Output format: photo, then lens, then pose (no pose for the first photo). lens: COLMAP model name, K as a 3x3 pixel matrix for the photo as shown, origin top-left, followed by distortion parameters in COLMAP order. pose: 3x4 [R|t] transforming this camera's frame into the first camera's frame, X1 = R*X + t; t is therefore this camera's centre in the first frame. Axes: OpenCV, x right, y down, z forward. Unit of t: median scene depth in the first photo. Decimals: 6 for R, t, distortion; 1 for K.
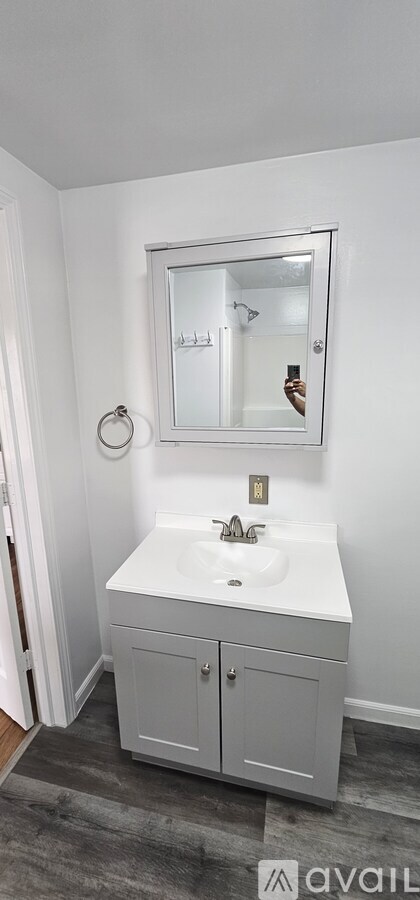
lens RADIAL K [[367.8, 0, 207.7], [0, 367.8, 449.8], [0, 0, 1]] dist [-0.000582, 0.000019]
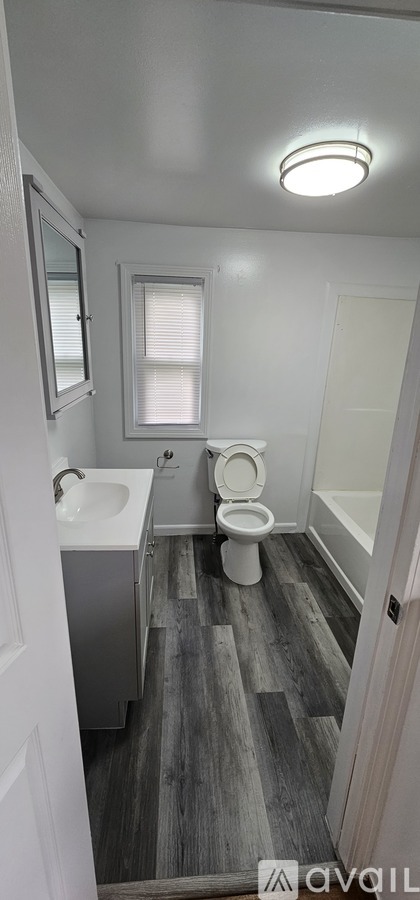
lens RADIAL K [[367.8, 0, 208.0], [0, 367.8, 449.8], [0, 0, 1]] dist [-0.000582, 0.000019]
pose [[-0.307451, -0.258760, 0.915706, -1.143125], [0.186616, 0.927233, 0.324674, -0.160155], [-0.933085, 0.270707, -0.236790, 0.943935]]
